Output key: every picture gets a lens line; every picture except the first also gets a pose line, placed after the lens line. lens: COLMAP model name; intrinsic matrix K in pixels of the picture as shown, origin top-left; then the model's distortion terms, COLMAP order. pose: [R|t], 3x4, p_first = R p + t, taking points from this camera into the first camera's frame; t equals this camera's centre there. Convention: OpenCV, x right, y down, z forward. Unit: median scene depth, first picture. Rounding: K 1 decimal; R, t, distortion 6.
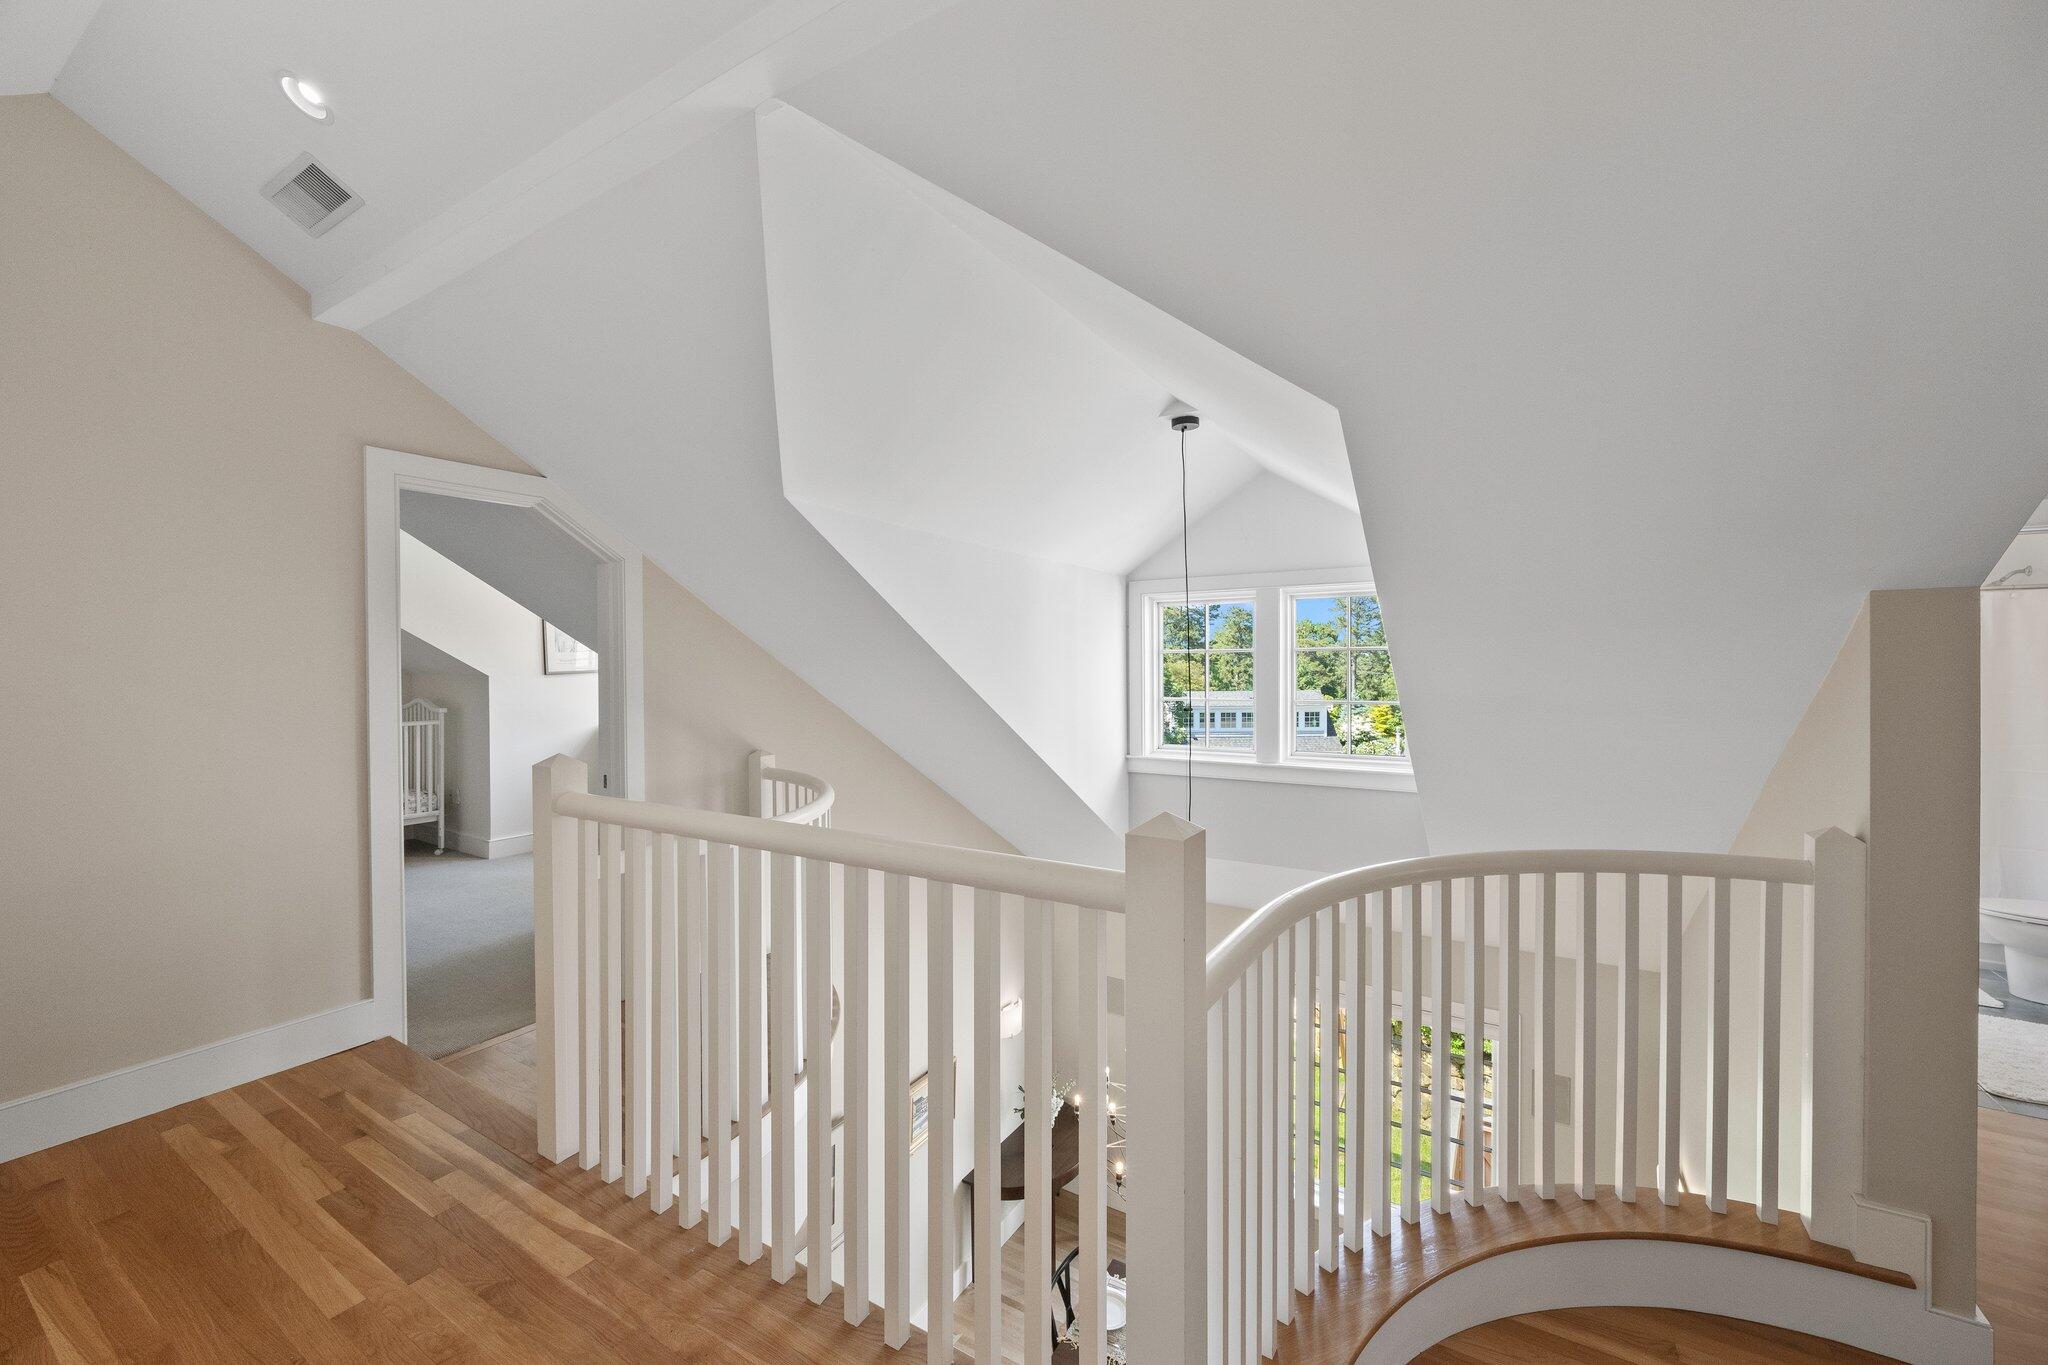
lens RADIAL K [[830.7, 0, 1026.9], [0, 830.7, 685.6], [0, 0, 1]] dist [-0.000397, -0.000013]
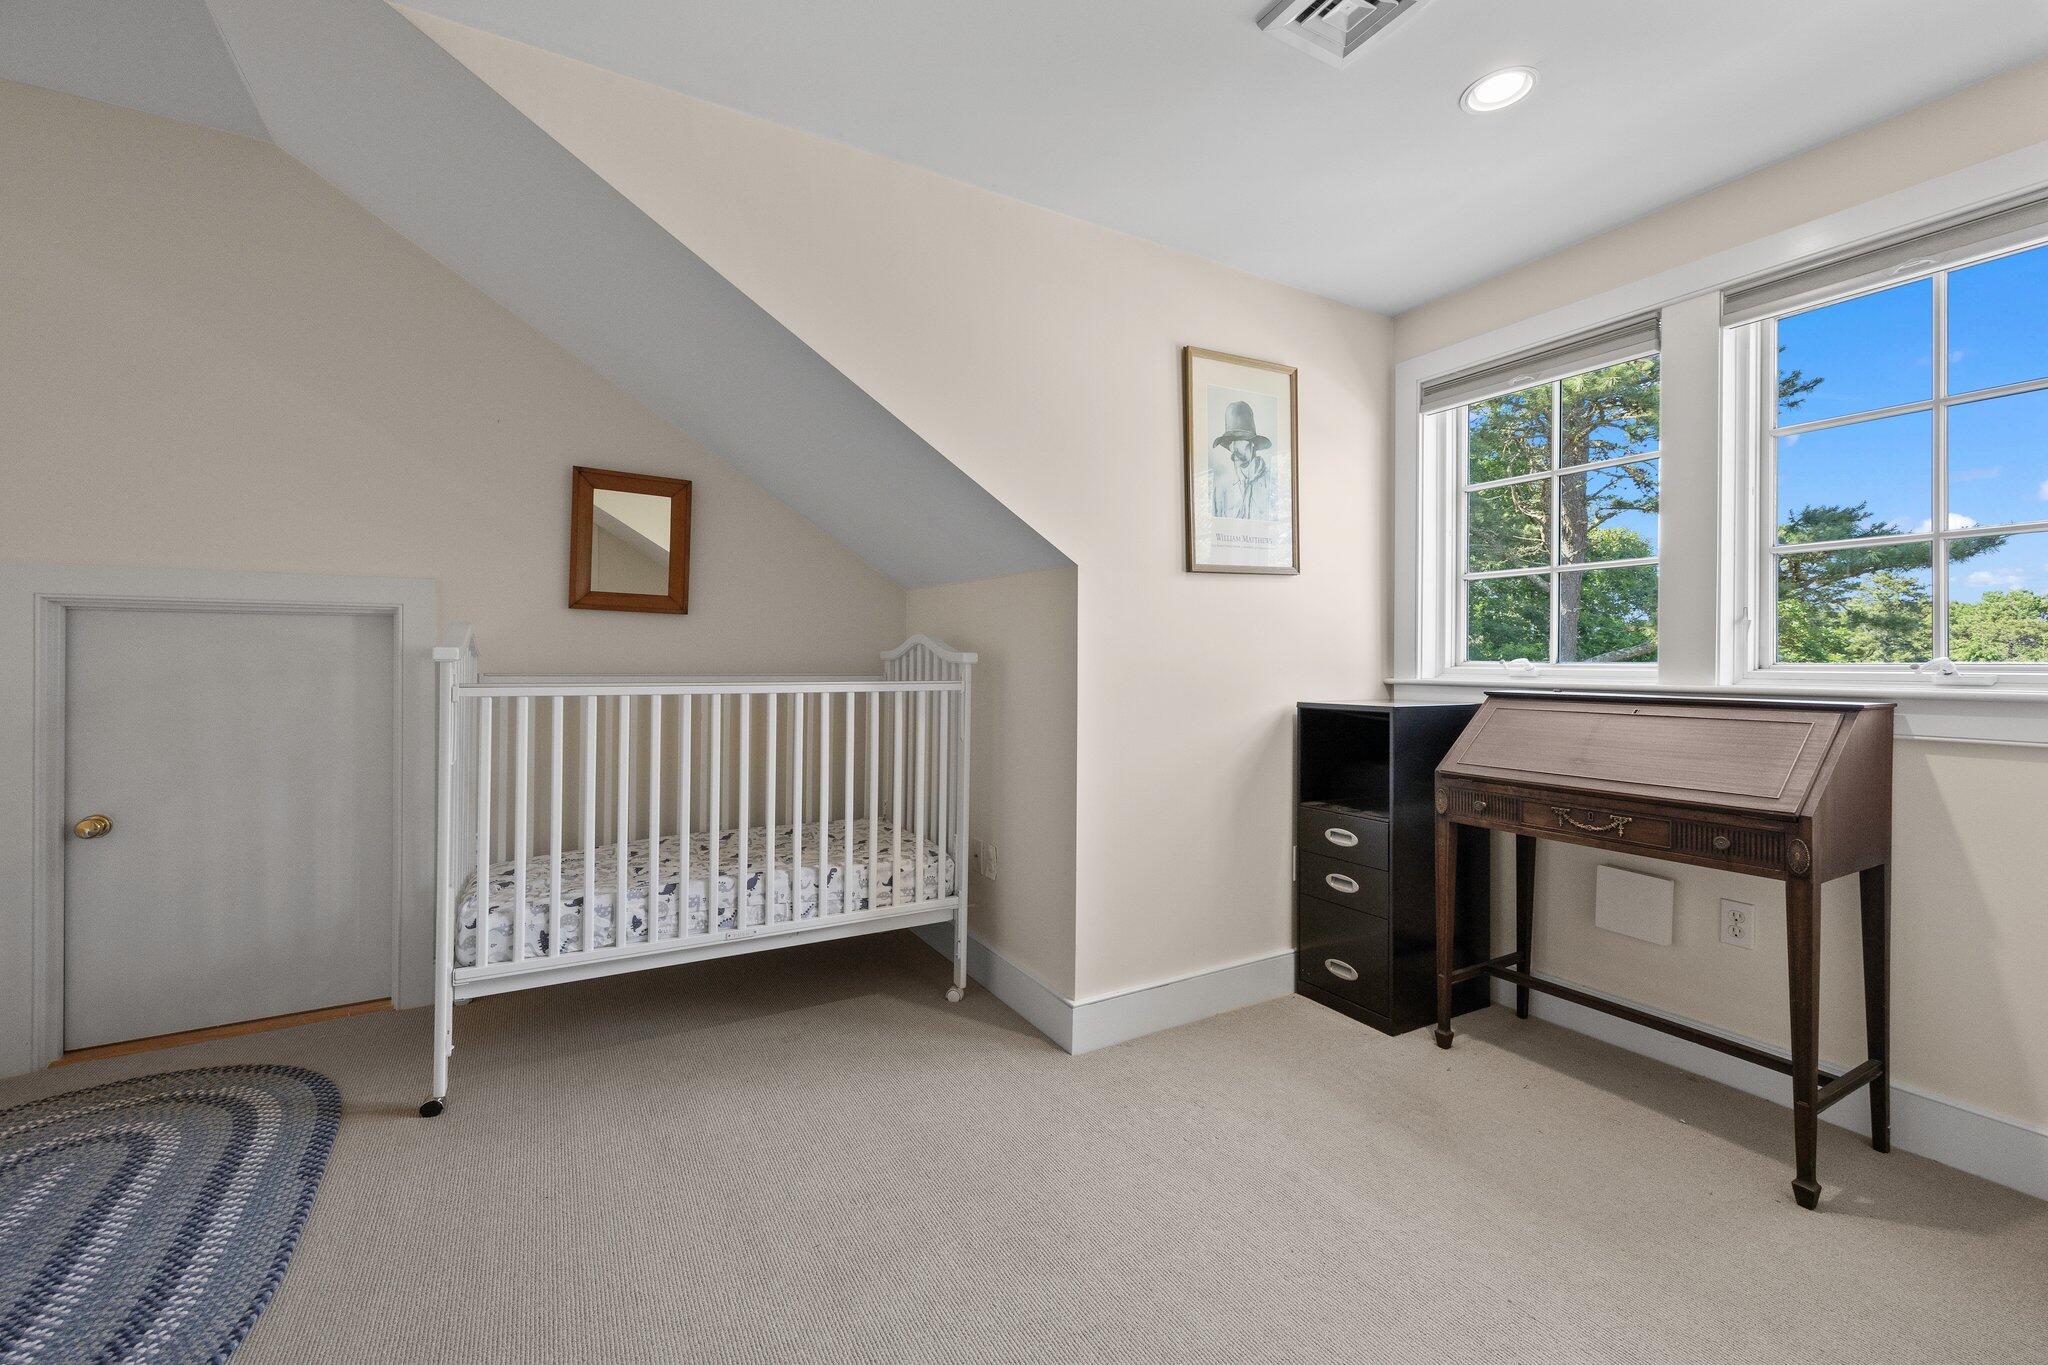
lens RADIAL K [[830.7, 0, 1022.7], [0, 830.7, 671.9], [0, 0, 1]] dist [-0.000397, -0.000013]
pose [[0.887020, 0.009859, -0.461625, -0.486719], [-0.016682, 0.999804, -0.010703, 0.041195], [0.461429, 0.017195, 0.887011, 0.641418]]
